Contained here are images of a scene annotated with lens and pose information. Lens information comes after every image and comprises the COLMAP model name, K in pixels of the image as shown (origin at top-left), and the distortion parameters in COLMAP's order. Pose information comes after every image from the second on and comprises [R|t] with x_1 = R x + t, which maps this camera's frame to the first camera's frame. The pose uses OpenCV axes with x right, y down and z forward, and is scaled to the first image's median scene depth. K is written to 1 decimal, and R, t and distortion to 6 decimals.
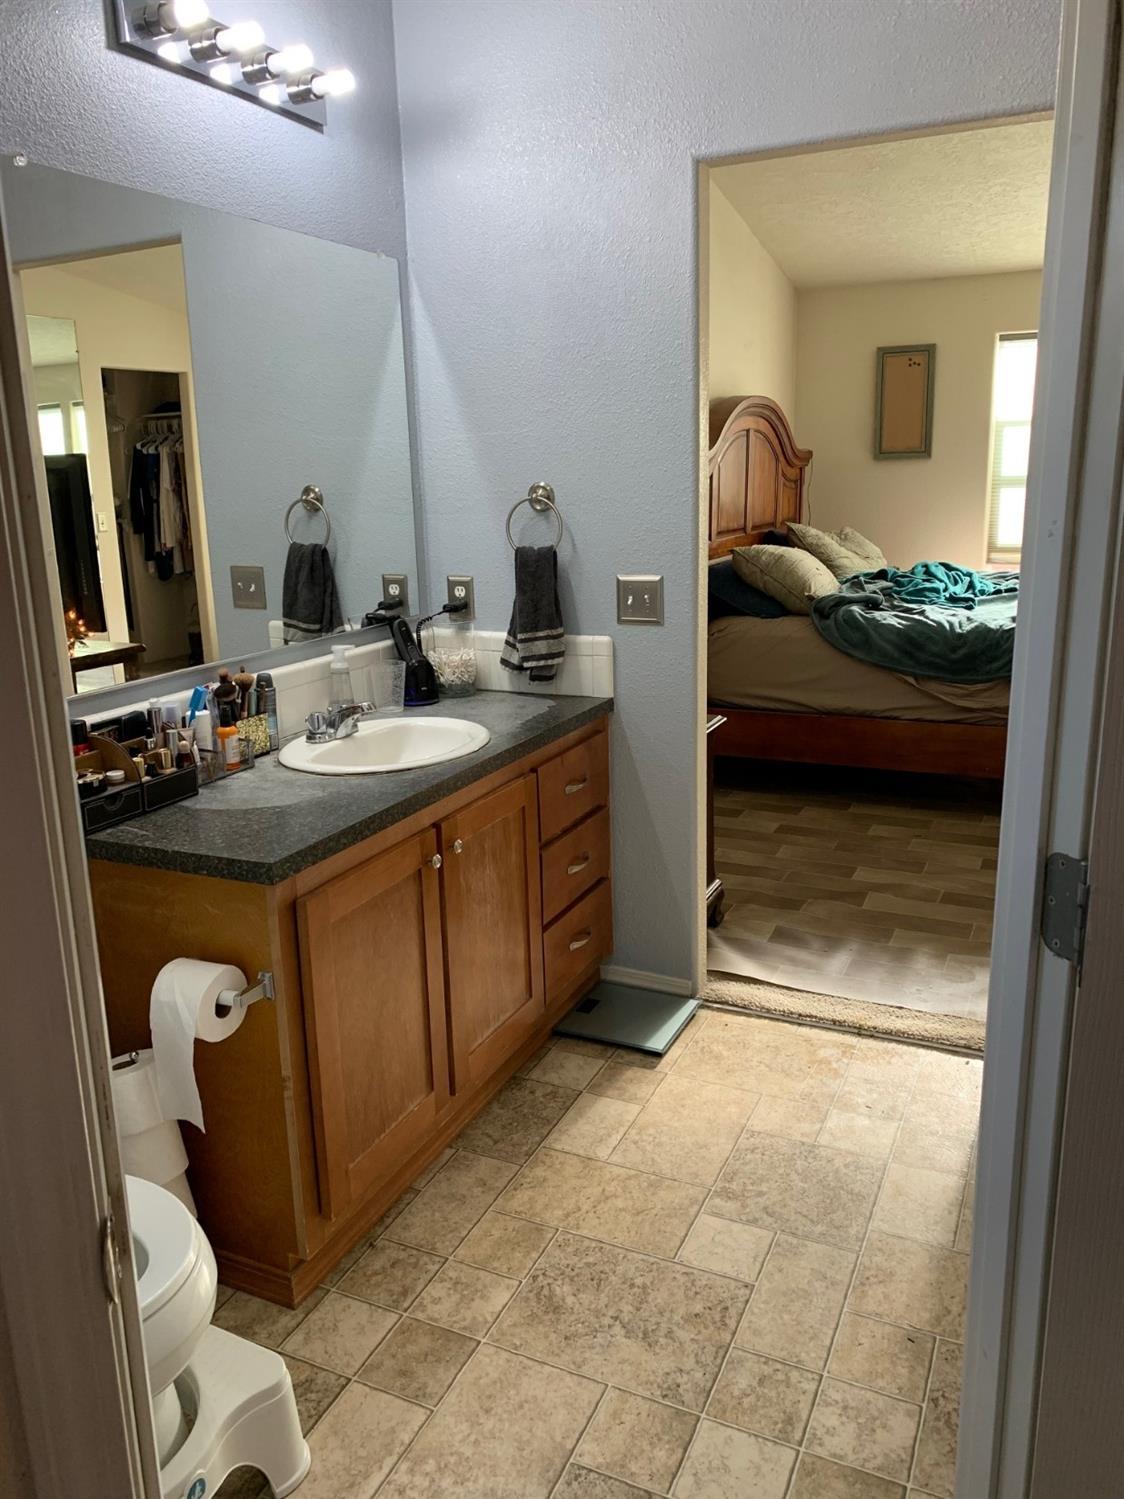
lens RADIAL K [[1130.5, 0, 564.3], [0, 1130.5, 738.5], [0, 0, 1]] dist [-0.000859, -0.013199]
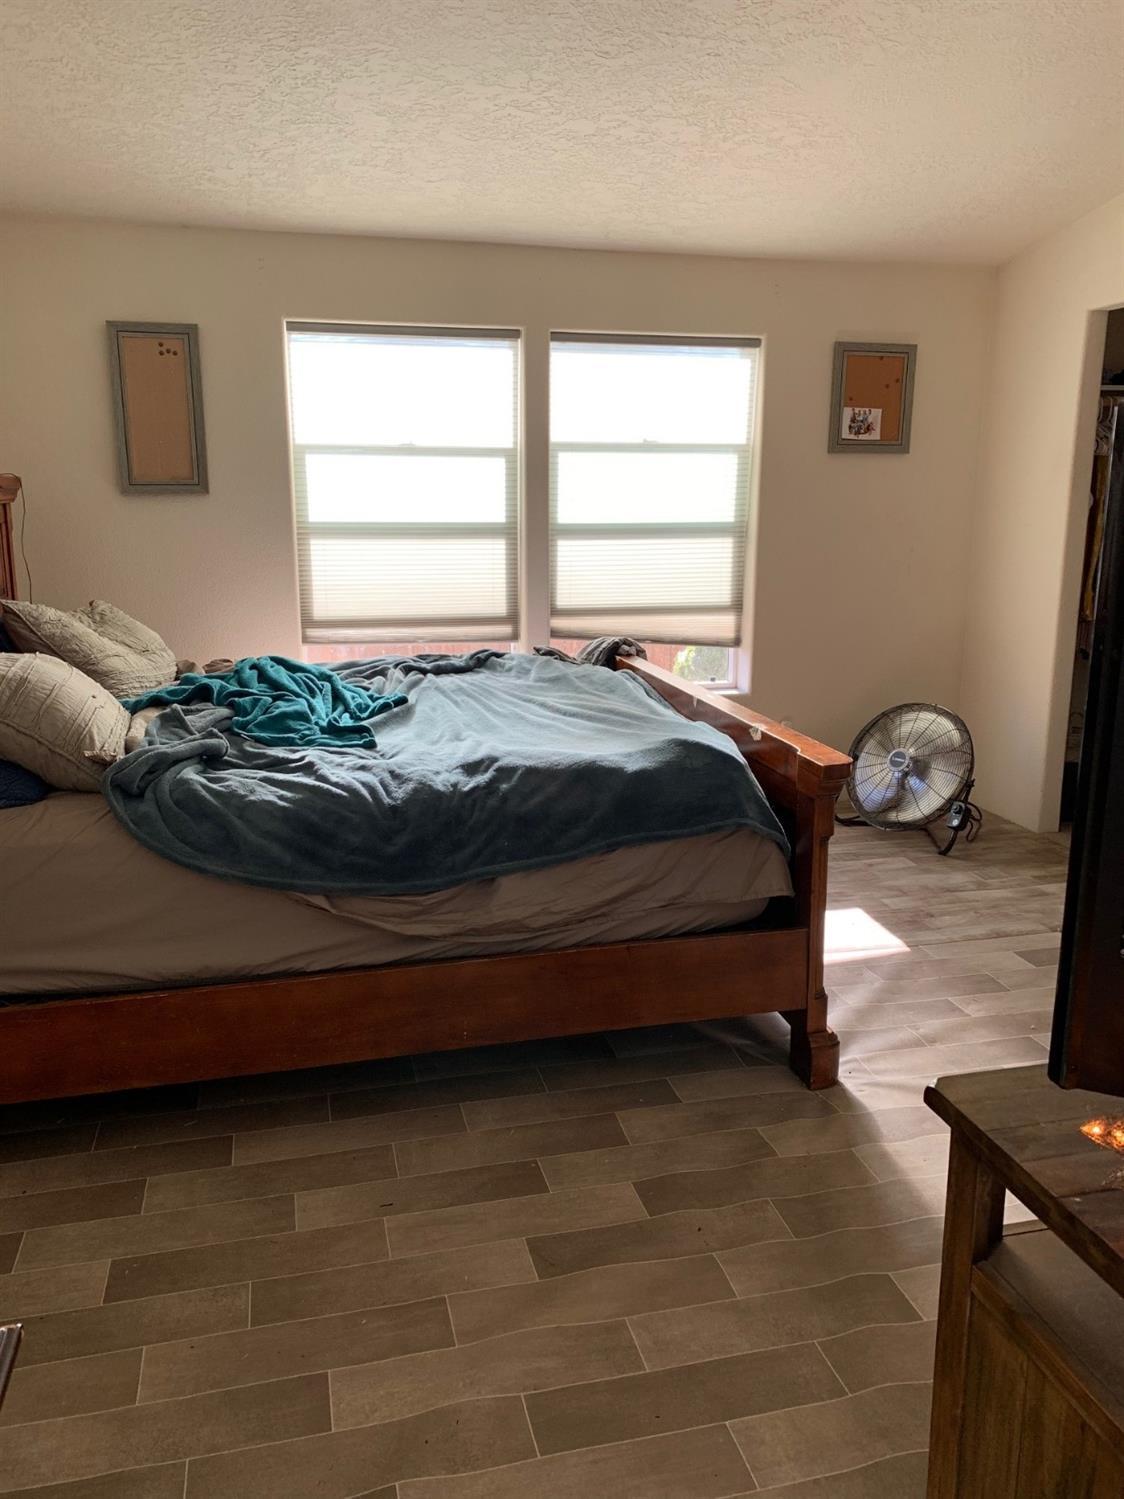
lens RADIAL K [[1160.1, 0, 562.1], [0, 1160.1, 744.4], [0, 0, 1]] dist [0.005925, 0.009906]
pose [[0.775749, -0.107498, 0.621818, 0.055428], [0.125673, 0.991963, 0.014704, -0.115861], [-0.618401, 0.066739, 0.783023, 0.466730]]
